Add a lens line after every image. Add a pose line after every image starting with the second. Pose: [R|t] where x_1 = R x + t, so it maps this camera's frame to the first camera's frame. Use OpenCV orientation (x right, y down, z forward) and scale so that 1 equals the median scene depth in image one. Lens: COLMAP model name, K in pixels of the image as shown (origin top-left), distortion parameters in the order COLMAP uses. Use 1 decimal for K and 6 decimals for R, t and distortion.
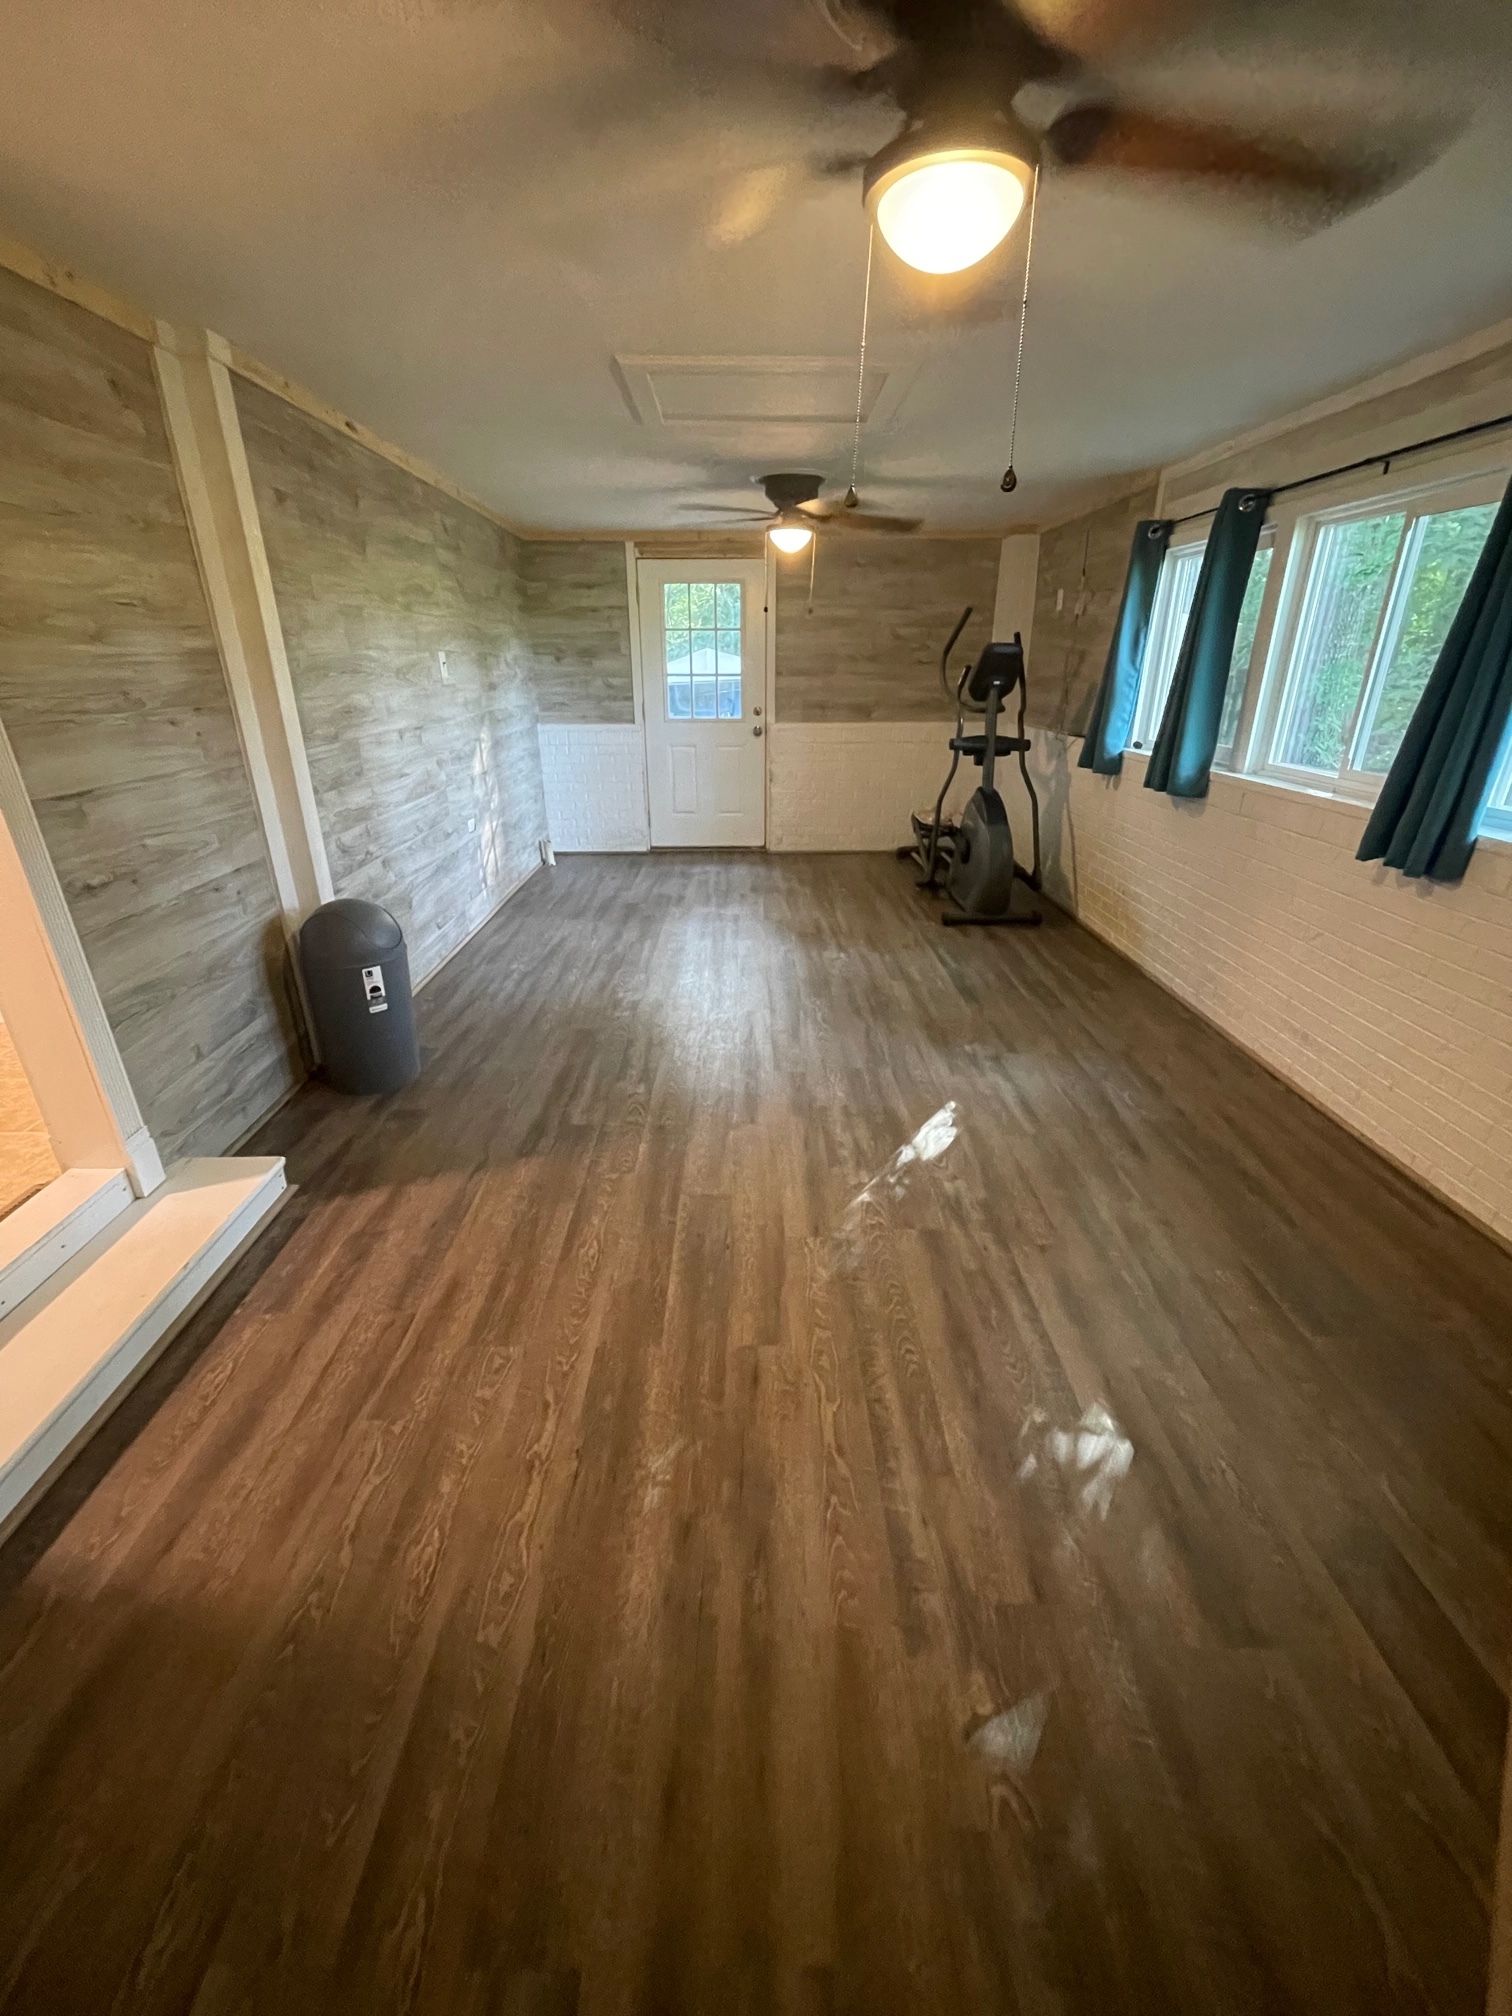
lens RADIAL K [[815.8, 0, 757.9], [0, 815.8, 1007.6], [0, 0, 1]] dist [-0.002538, 0.000250]
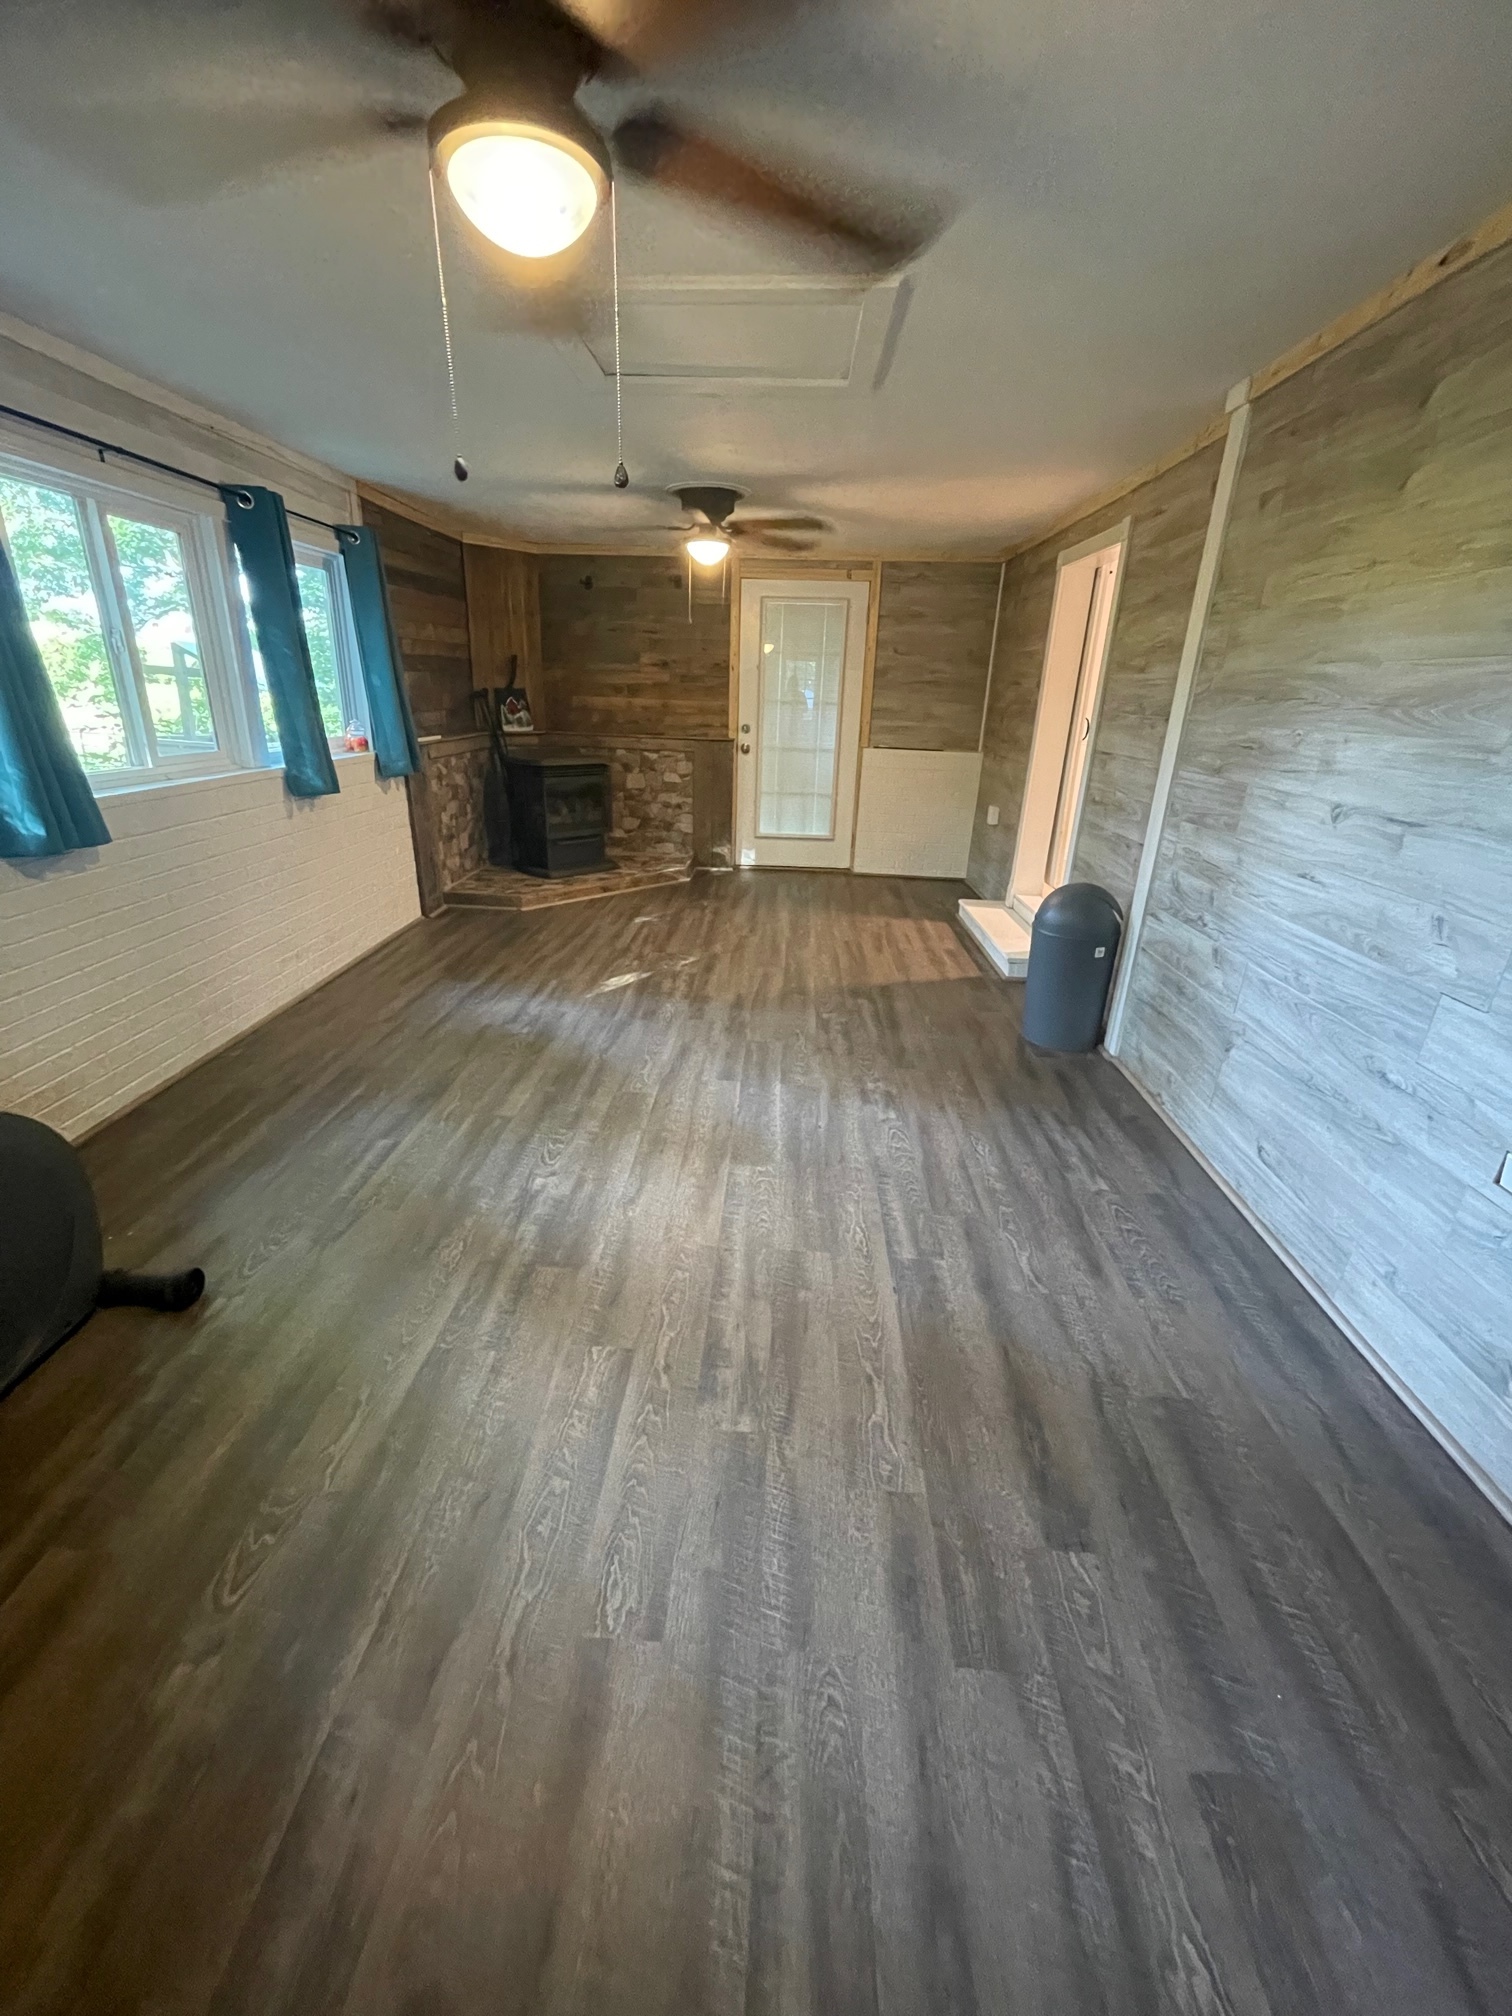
lens RADIAL K [[815.8, 0, 750.4], [0, 815.8, 1006.8], [0, 0, 1]] dist [-0.002538, 0.000250]
pose [[-0.997555, -0.050210, 0.048611, -0.095514], [-0.001862, 0.714427, 0.699708, -0.835081], [-0.069861, 0.697907, -0.712773, 2.015329]]
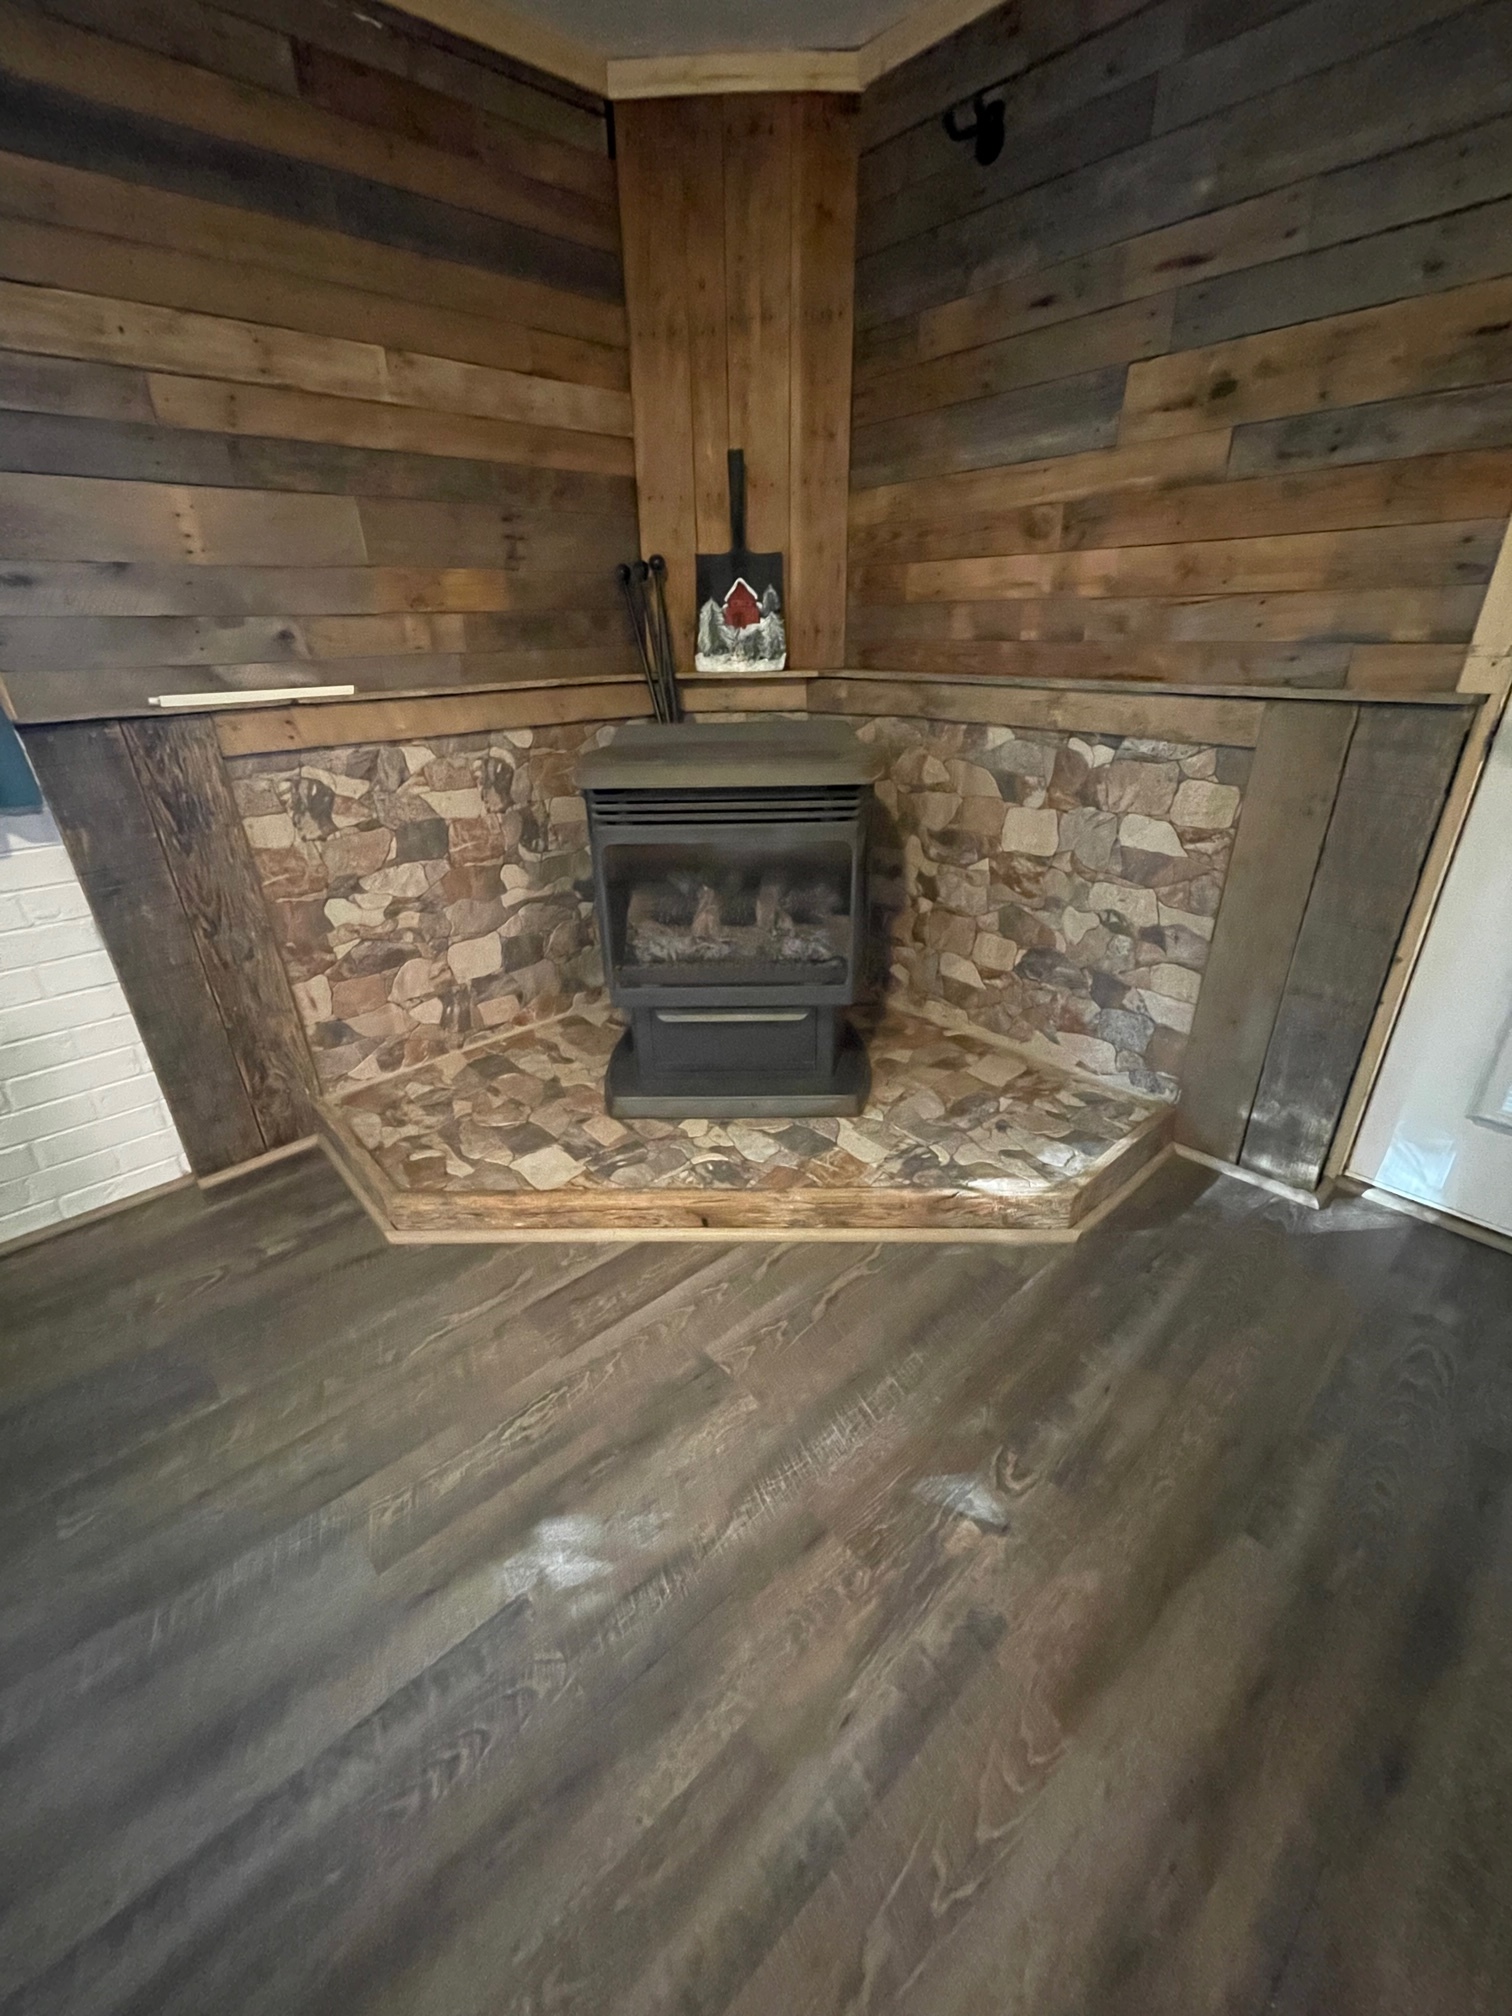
lens RADIAL K [[815.8, 0, 751.9], [0, 815.8, 1006.3], [0, 0, 1]] dist [-0.002538, 0.000250]
pose [[-0.661282, -0.302526, 0.686428, -0.005729], [0.311848, 0.721380, 0.618354, -0.092779], [-0.682244, 0.622968, -0.382693, 0.499594]]
